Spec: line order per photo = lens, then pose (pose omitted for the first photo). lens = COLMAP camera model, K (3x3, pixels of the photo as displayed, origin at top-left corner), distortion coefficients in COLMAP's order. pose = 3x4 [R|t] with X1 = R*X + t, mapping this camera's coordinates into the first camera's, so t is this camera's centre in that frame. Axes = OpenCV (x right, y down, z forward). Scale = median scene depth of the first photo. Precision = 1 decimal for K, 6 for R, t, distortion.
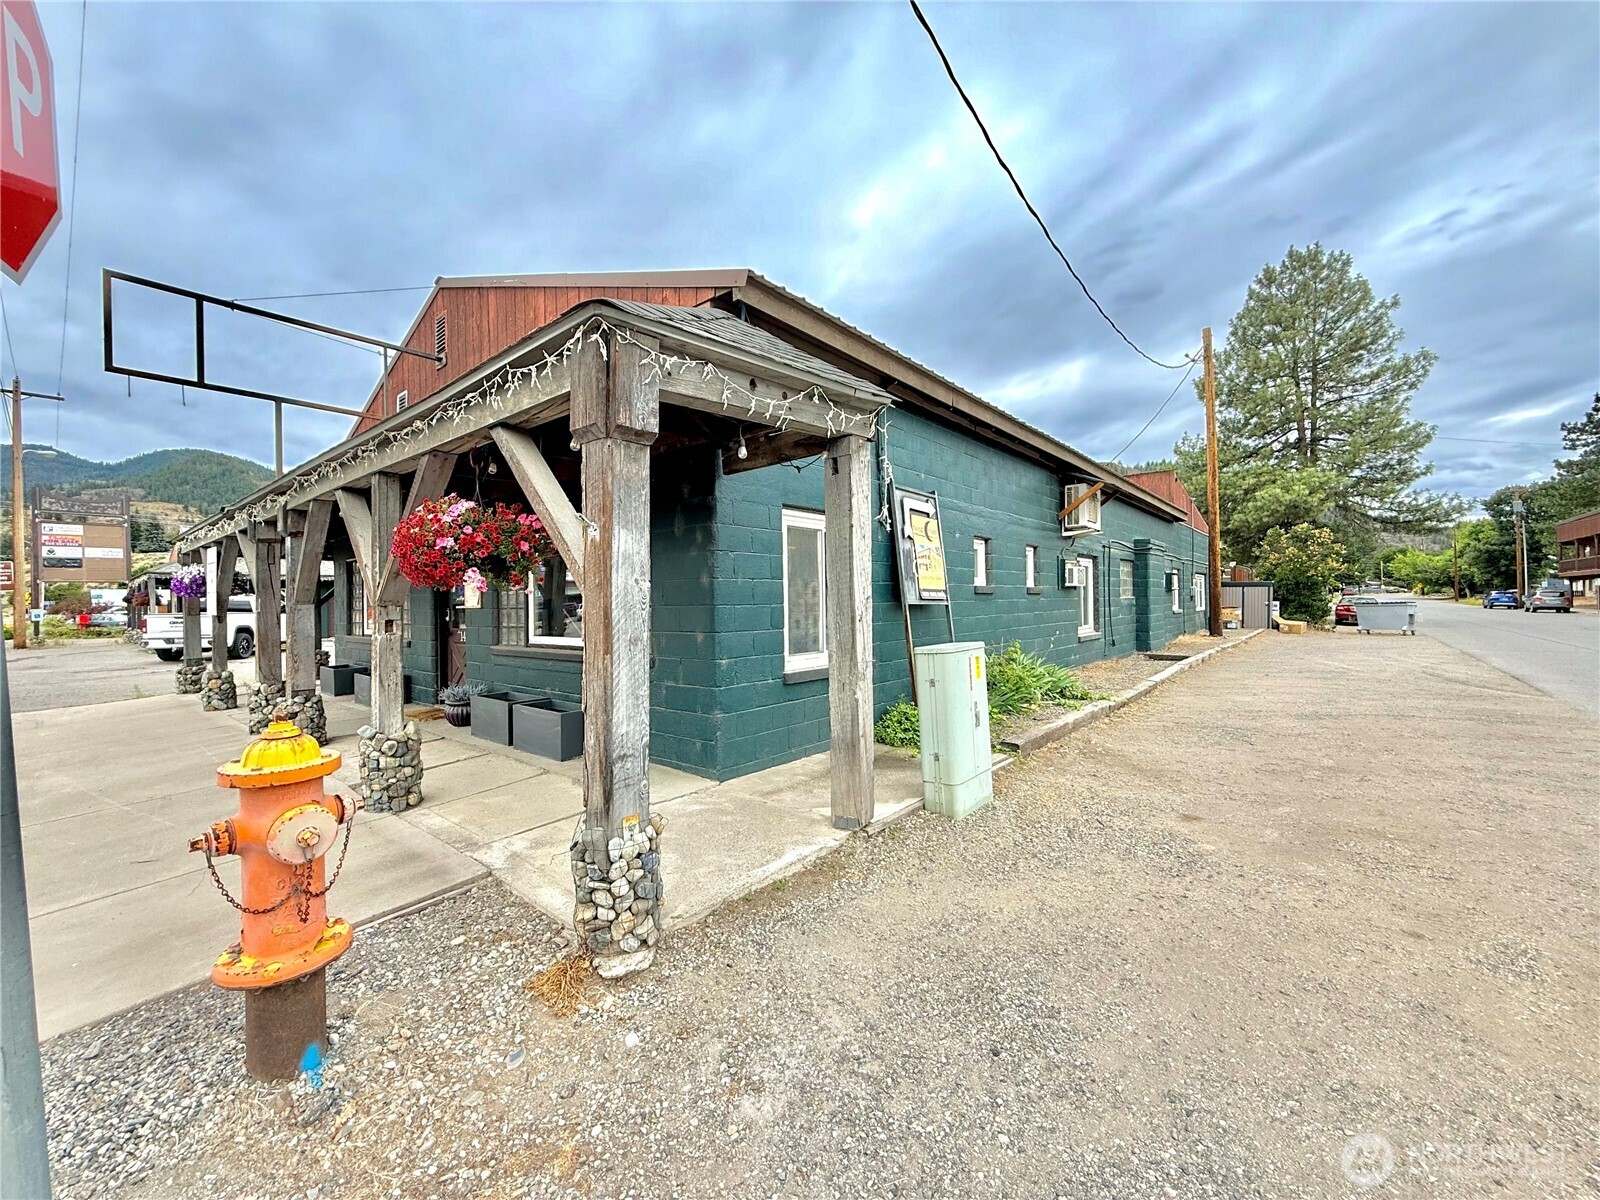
lens RADIAL K [[637.3, 0, 800.3], [0, 637.3, 596.9], [0, 0, 1]] dist [-0.000418, 0.000476]
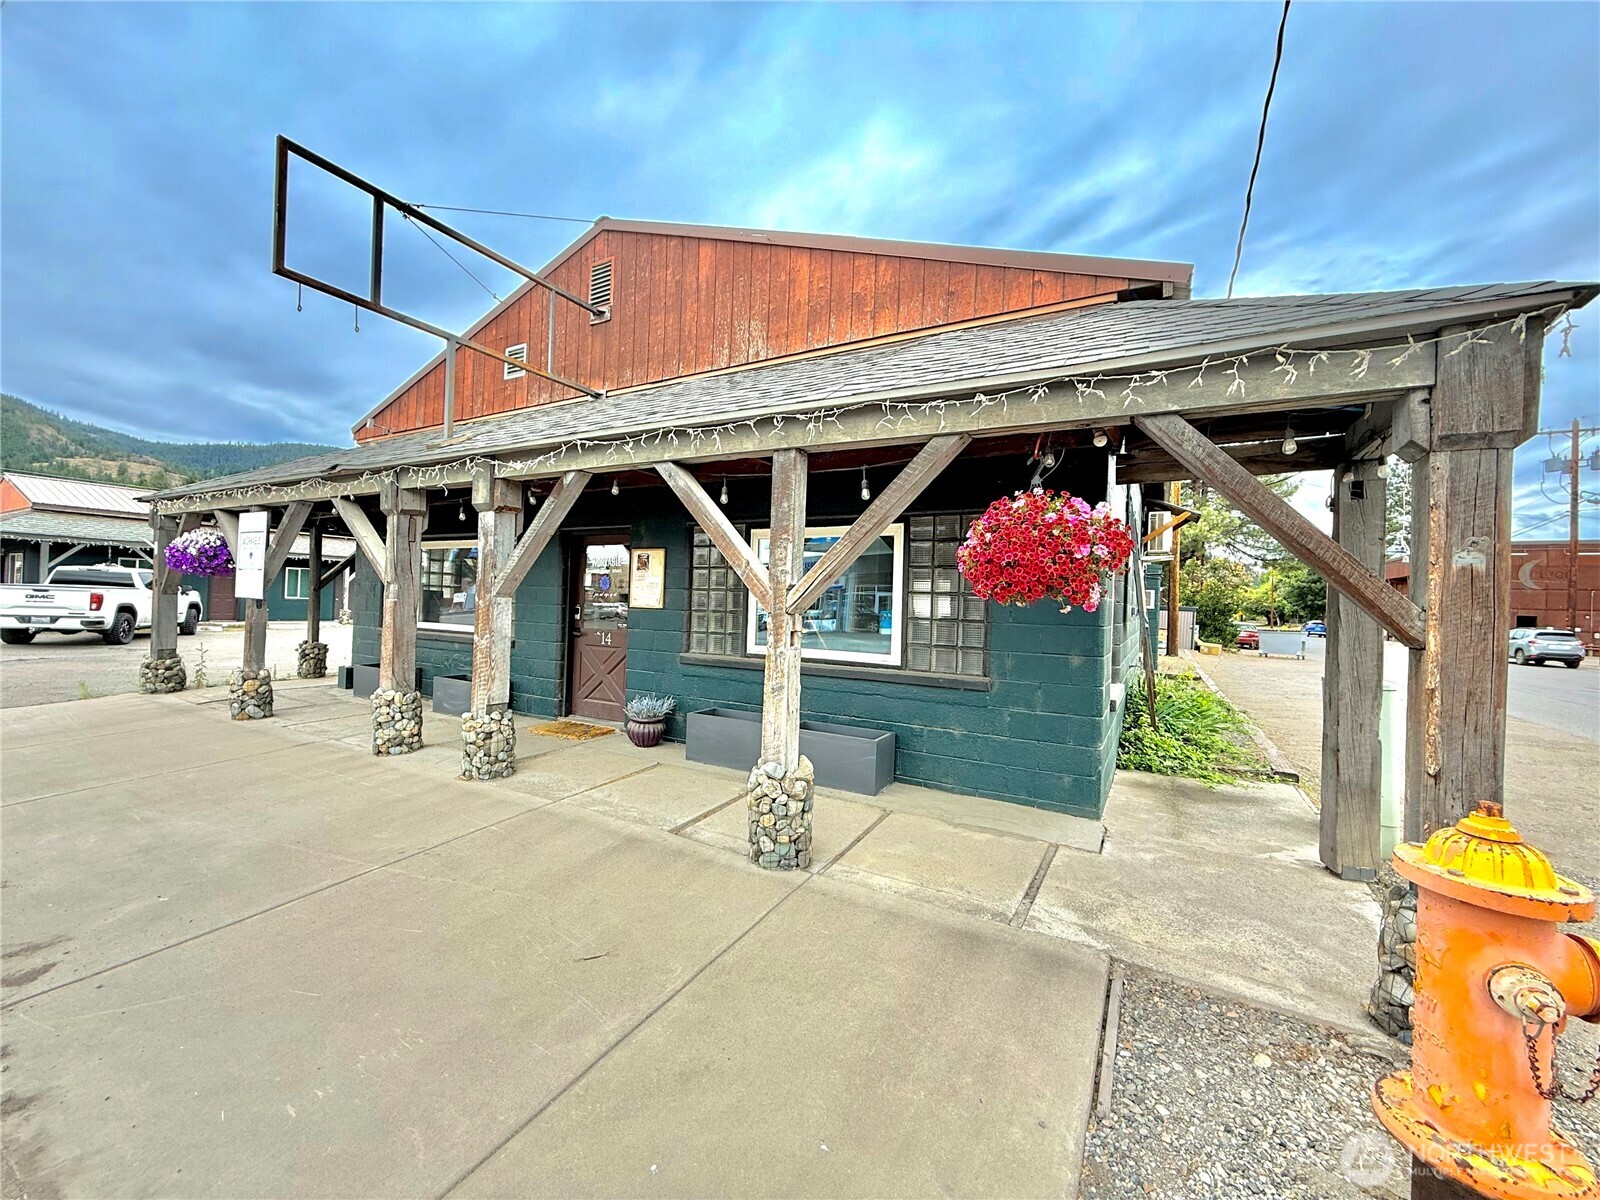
lens RADIAL K [[637.3, 0, 793.7], [0, 637.3, 597.6], [0, 0, 1]] dist [-0.000418, 0.000476]
pose [[0.981961, 0.049711, 0.182433, -0.452537], [-0.049622, 0.998755, -0.005053, -0.001566], [-0.182457, -0.004091, 0.983205, 0.115117]]
